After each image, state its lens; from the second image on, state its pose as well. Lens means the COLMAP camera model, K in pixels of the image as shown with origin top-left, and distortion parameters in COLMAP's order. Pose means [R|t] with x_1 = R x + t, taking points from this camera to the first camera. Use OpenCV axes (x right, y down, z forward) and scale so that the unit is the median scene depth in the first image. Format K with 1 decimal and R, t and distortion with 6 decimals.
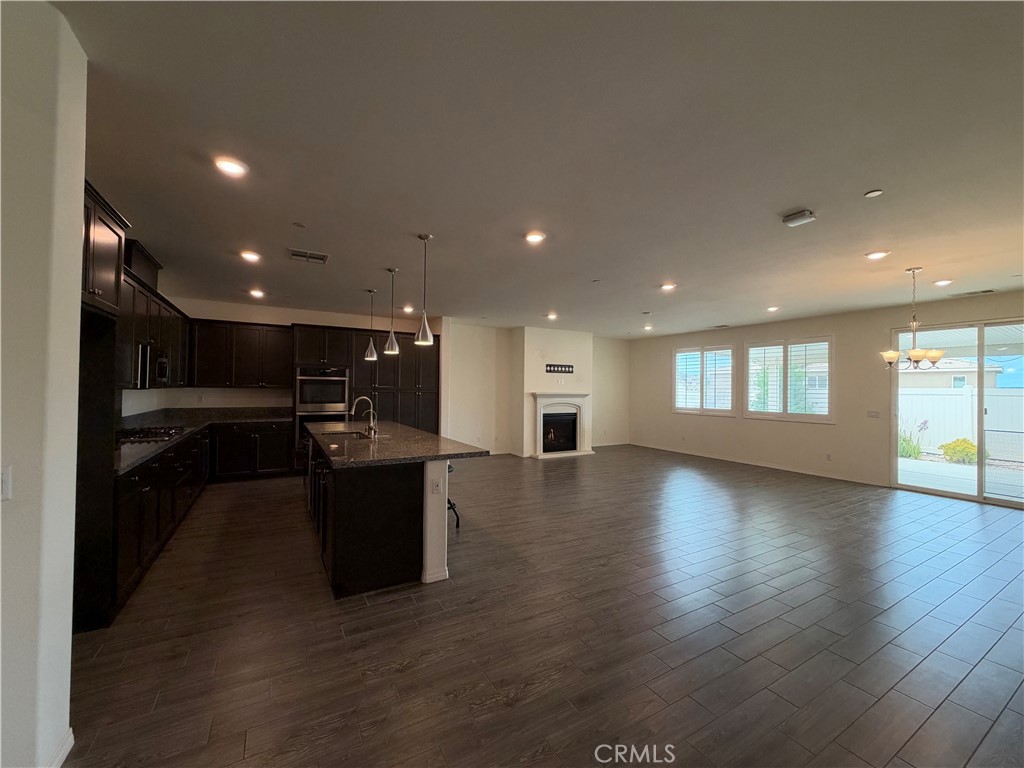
lens RADIAL K [[406.8, 0, 509.3], [0, 406.8, 383.6], [0, 0, 1]] dist [0.002939, -0.000442]
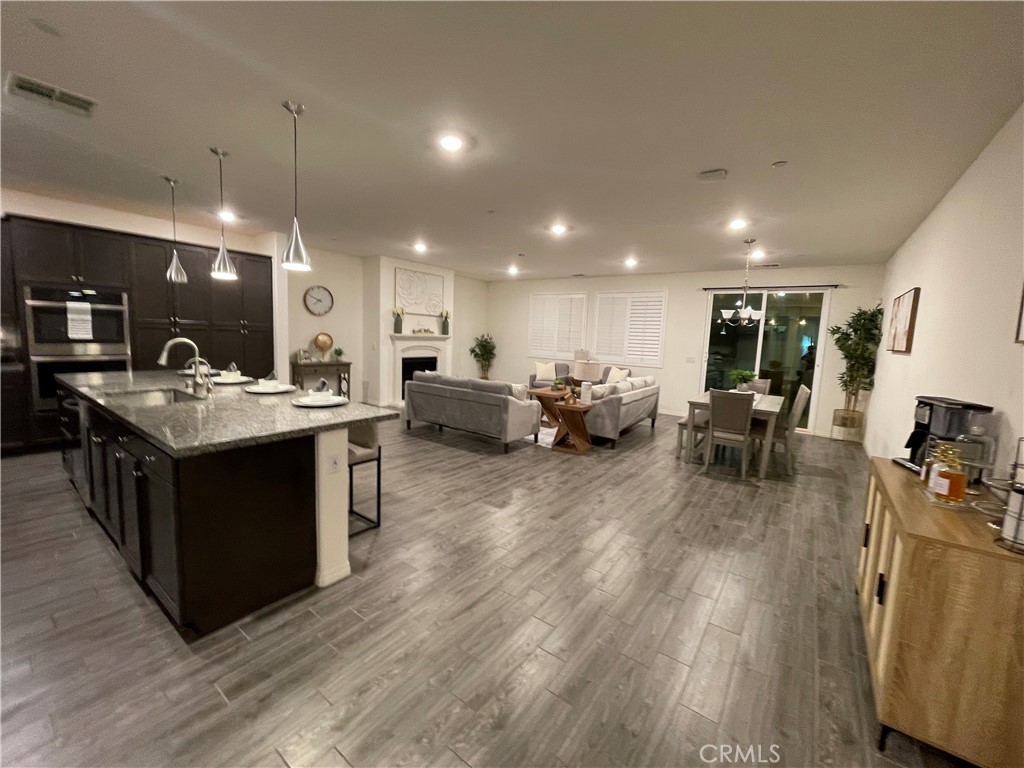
lens RADIAL K [[411.3, 0, 511.4], [0, 411.3, 377.6], [0, 0, 1]] dist [0.000195, -0.000176]
pose [[0.914094, -0.016673, 0.405158, -0.070059], [-0.036929, 0.991579, 0.124122, -0.004380], [-0.403816, -0.128422, 0.905782, 0.075174]]
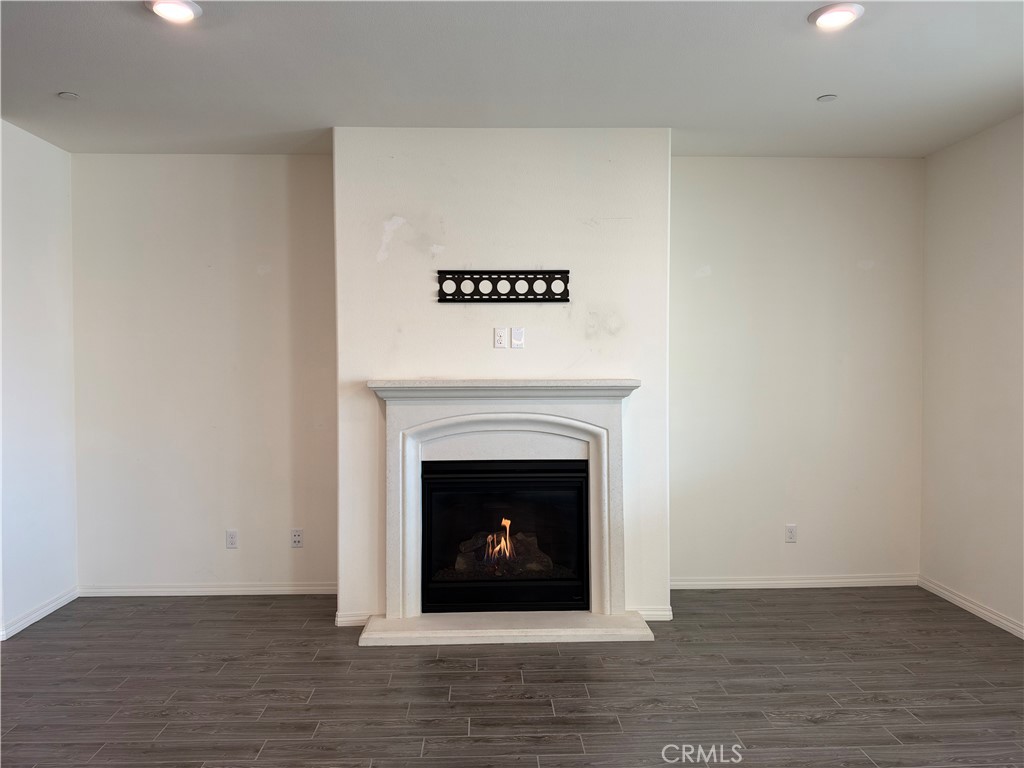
lens RADIAL K [[731.1, 0, 513.2], [0, 731.1, 373.9], [0, 0, 1]] dist [0.013565, -0.025456]
pose [[0.884544, -0.010792, -0.466332, 0.378764], [0.019403, 0.999718, 0.013668, 0.013614], [0.466053, -0.021138, 0.884504, 0.660930]]
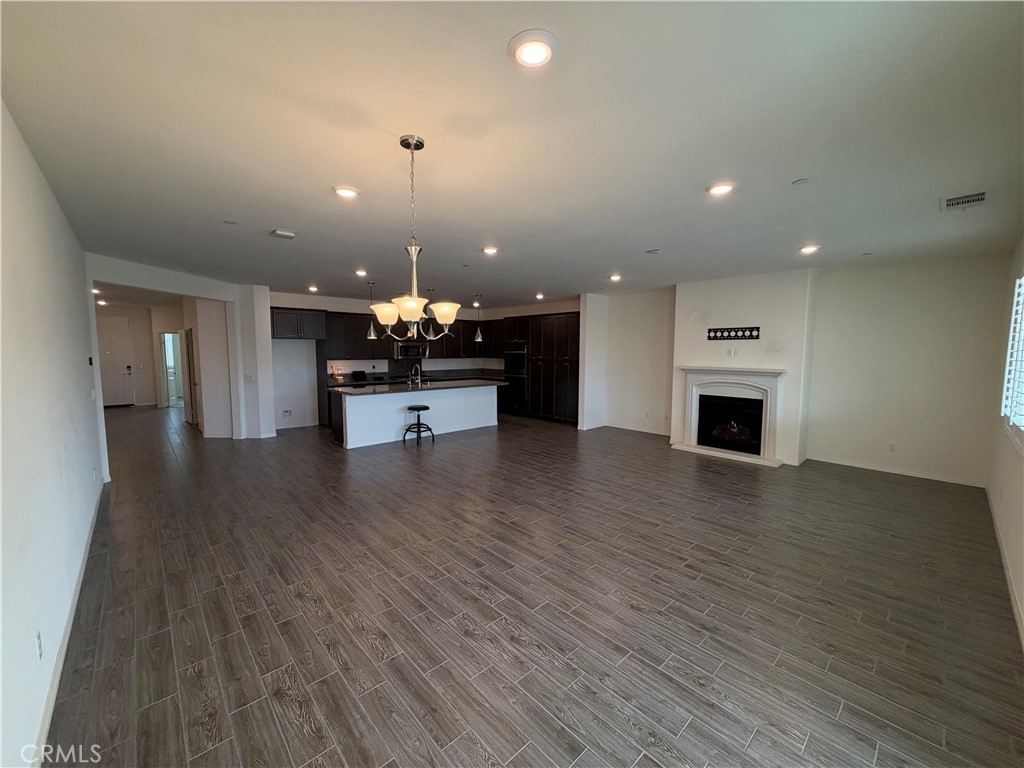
lens RADIAL K [[406.8, 0, 511.6], [0, 406.8, 384.4], [0, 0, 1]] dist [0.002939, -0.000442]
pose [[0.224498, 0.070391, -0.971929, 0.802687], [0.011732, 0.997120, 0.074925, -0.007072], [0.974404, -0.028224, 0.223026, 0.521620]]
